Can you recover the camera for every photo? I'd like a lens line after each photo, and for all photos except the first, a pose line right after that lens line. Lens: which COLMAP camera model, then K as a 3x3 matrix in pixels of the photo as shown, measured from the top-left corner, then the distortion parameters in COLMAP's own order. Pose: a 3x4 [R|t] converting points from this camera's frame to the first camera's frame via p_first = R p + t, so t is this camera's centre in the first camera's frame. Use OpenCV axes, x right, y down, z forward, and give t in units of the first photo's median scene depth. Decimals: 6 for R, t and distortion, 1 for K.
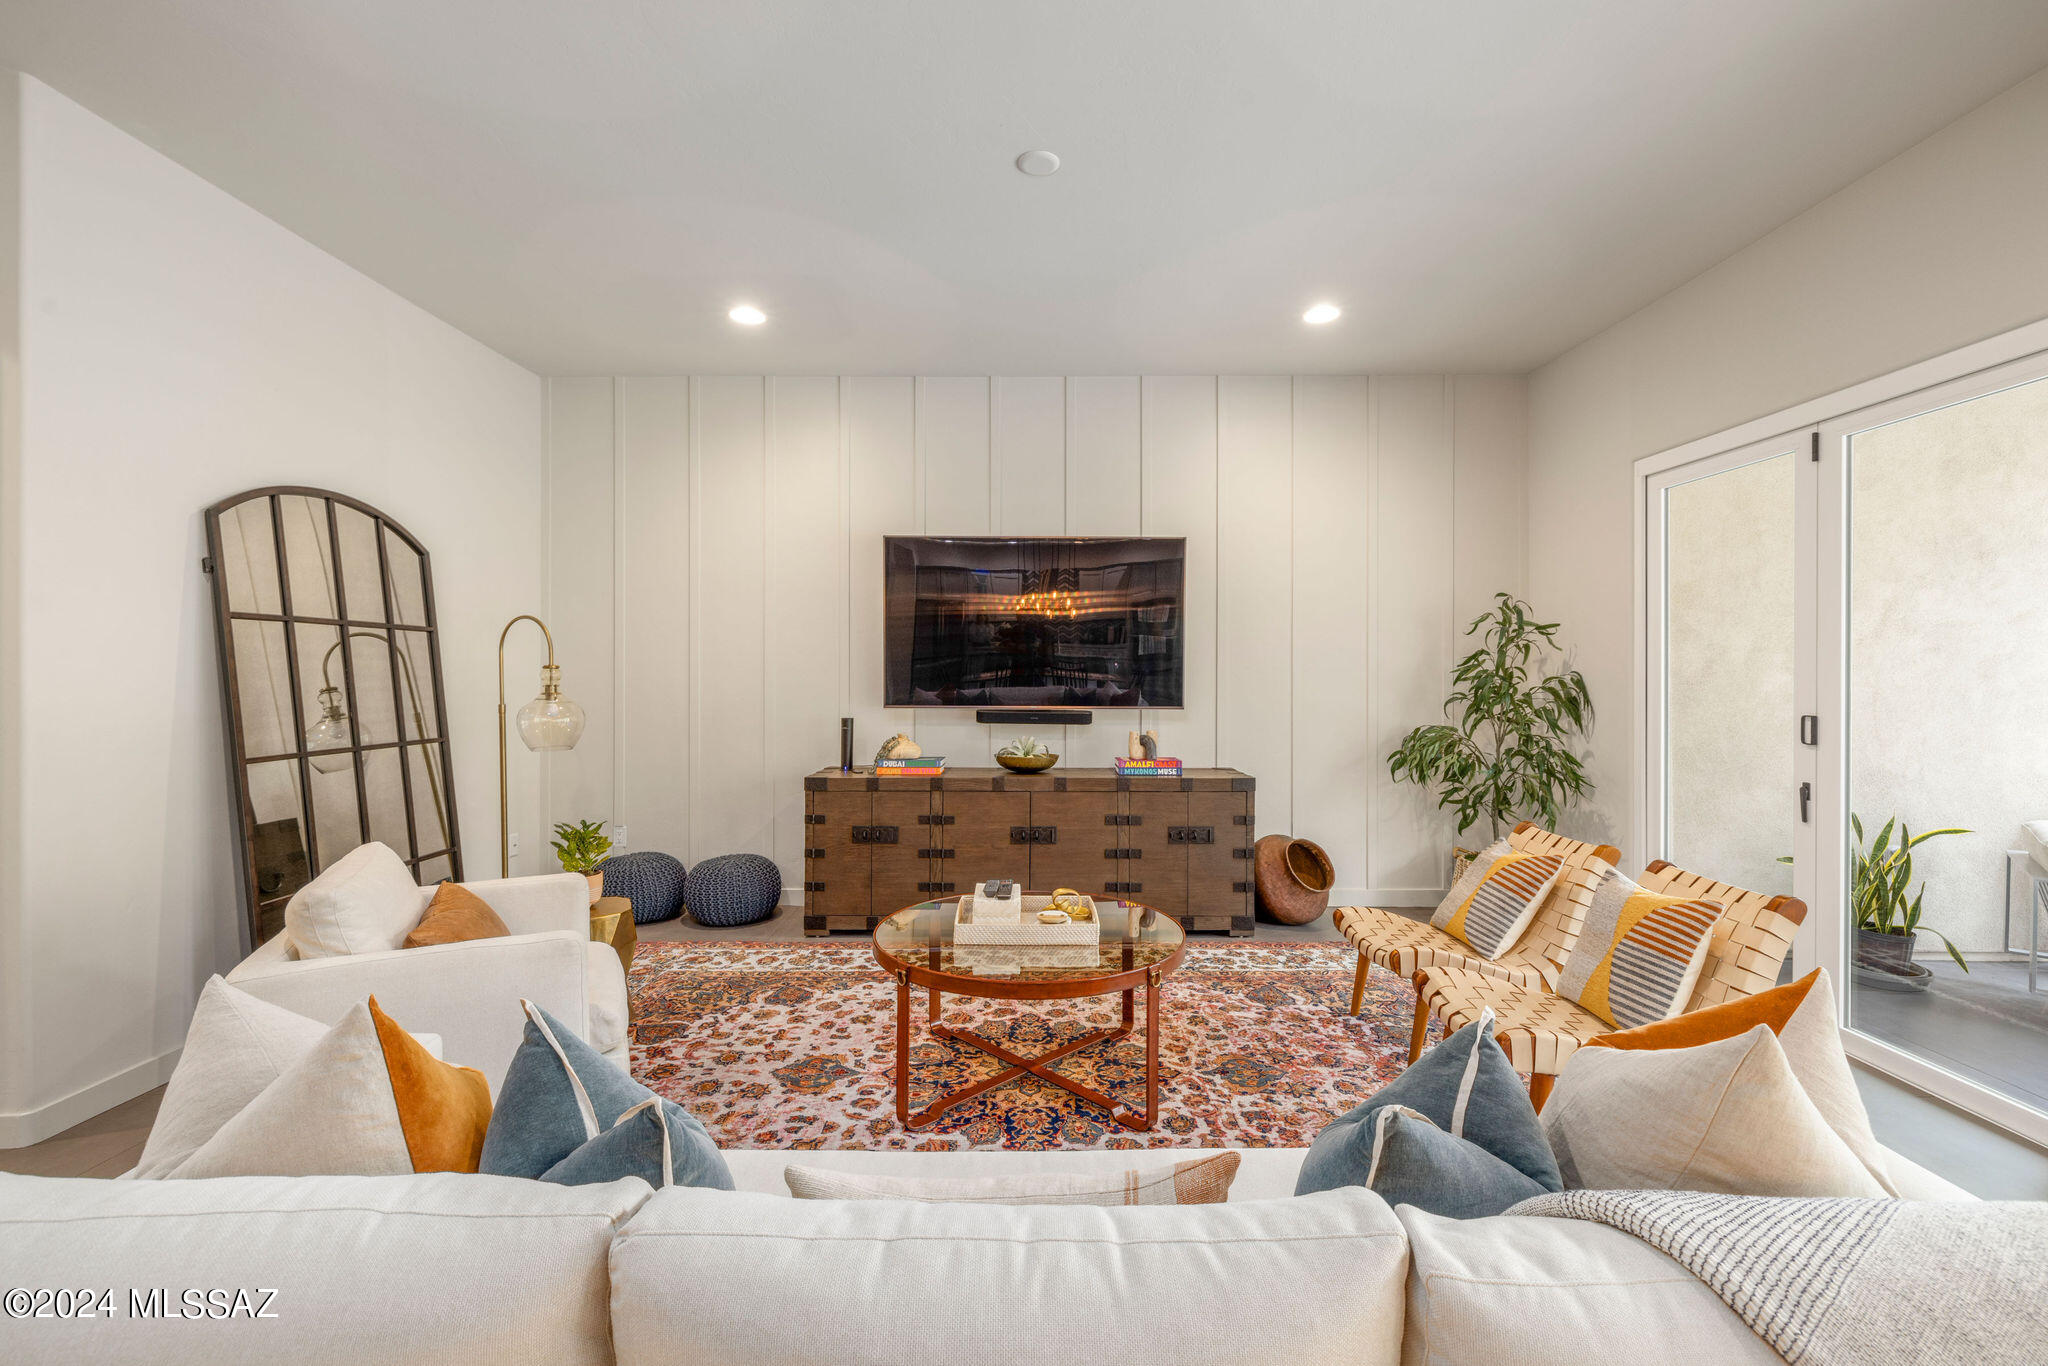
lens RADIAL K [[874.5, 0, 1029.3], [0, 874.5, 677.9], [0, 0, 1]] dist [0.000870, 0.000232]
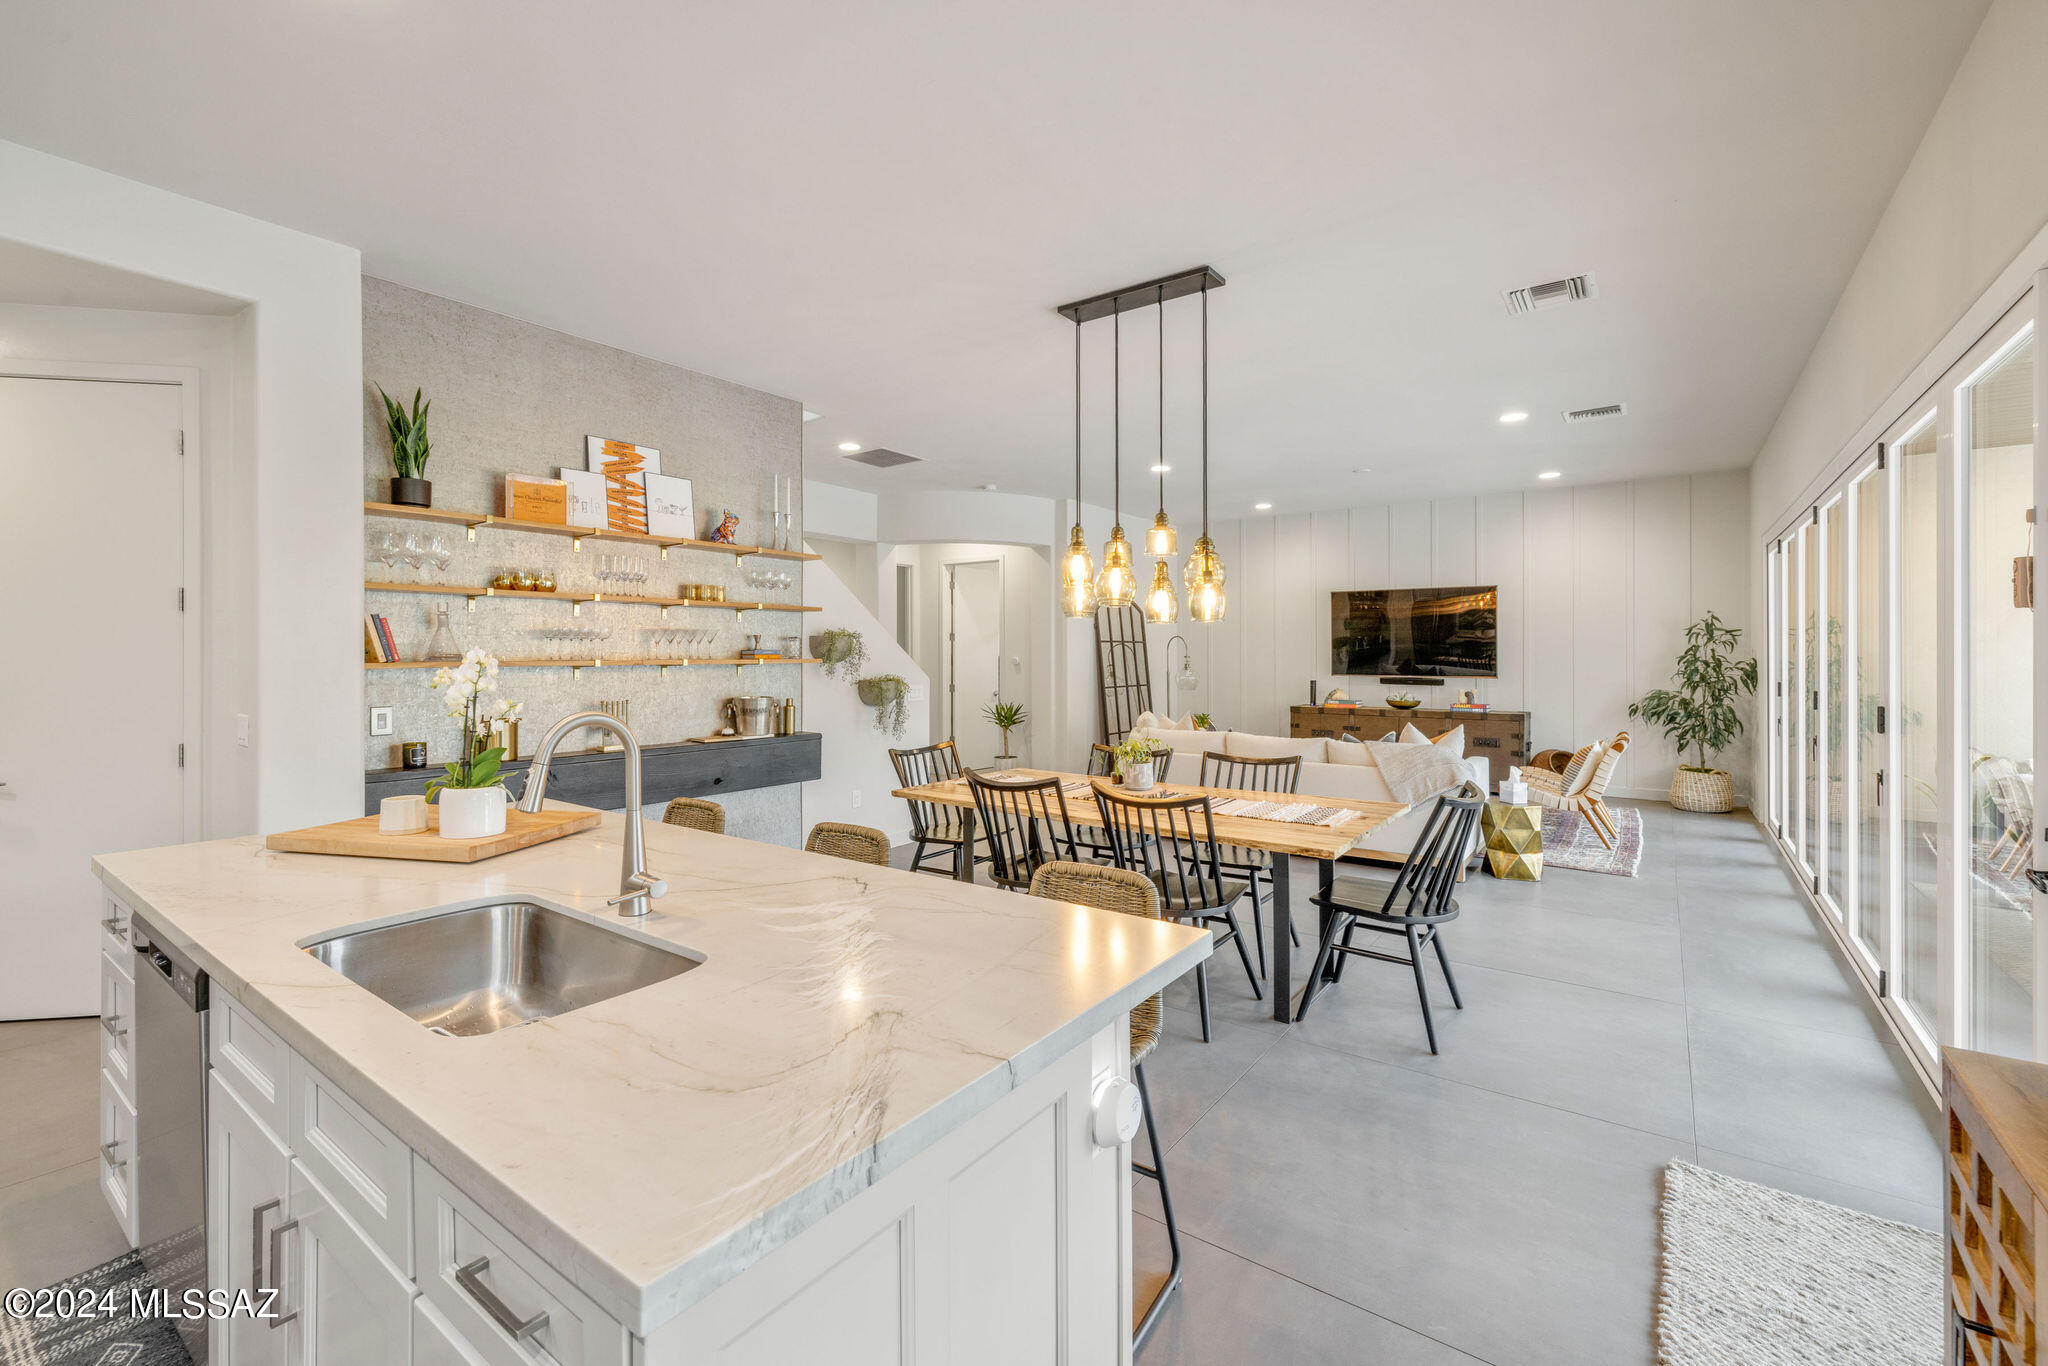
lens RADIAL K [[874.5, 0, 1027.1], [0, 874.5, 649.2], [0, 0, 1]] dist [0.000870, 0.000232]
pose [[0.813009, -0.005263, -0.582227, 0.469153], [0.000563, 0.999966, -0.008253, -0.011867], [0.582251, 0.006382, 0.812984, -1.133968]]
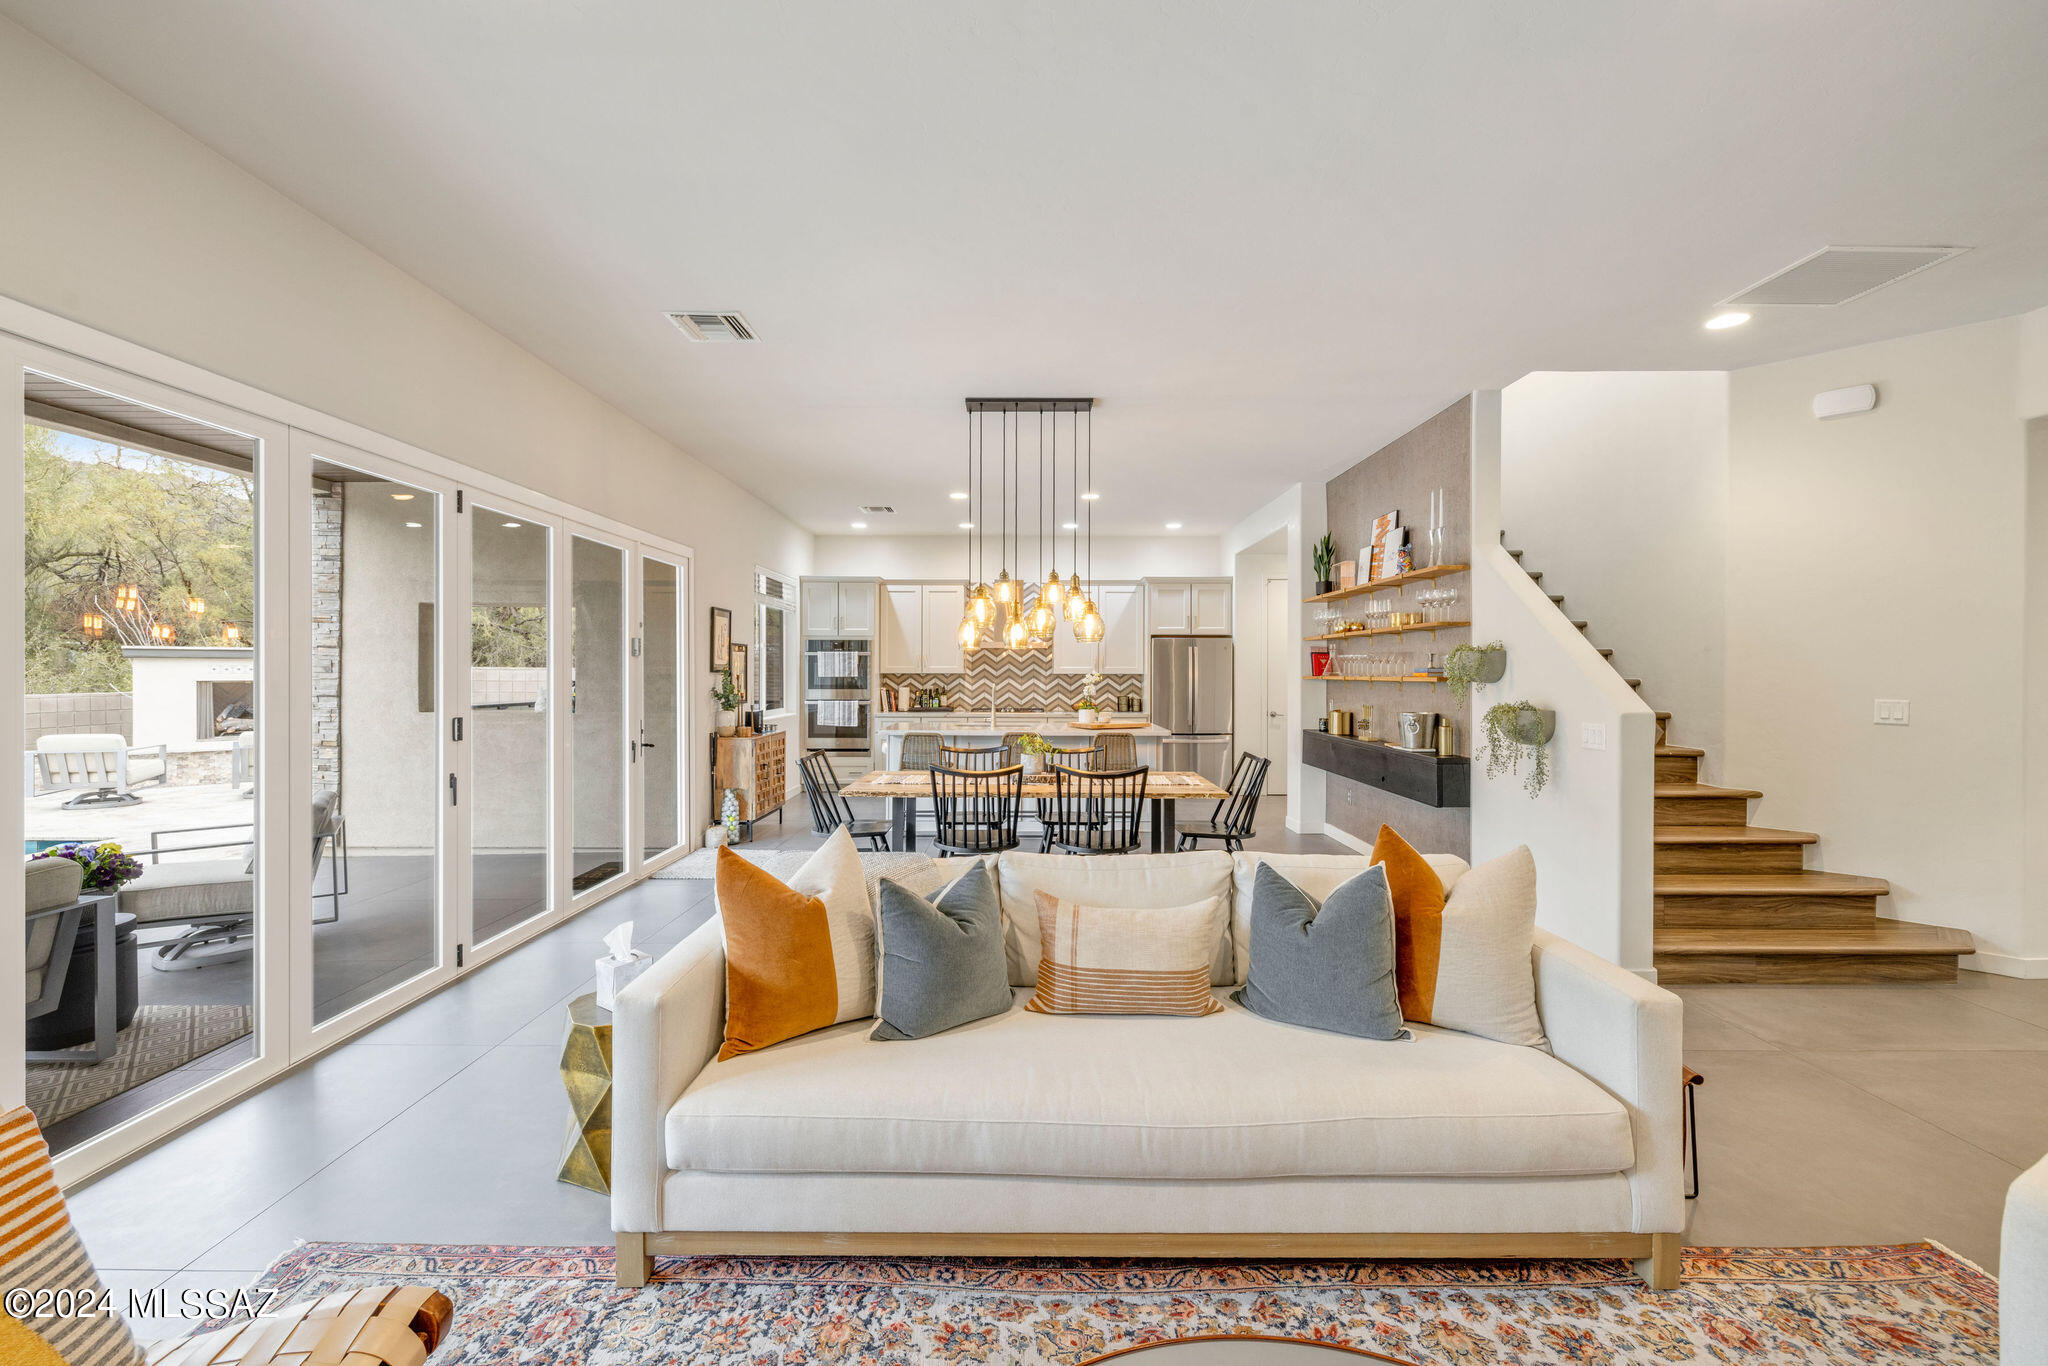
lens RADIAL K [[858.1, 0, 1014.0], [0, 858.1, 670.7], [0, 0, 1]] dist [-0.001031, -0.000191]
pose [[-0.999959, -0.002927, 0.008610, 0.065596], [-0.002923, 0.999996, 0.000373, -0.016185], [-0.008611, 0.000348, -0.999963, 0.784983]]
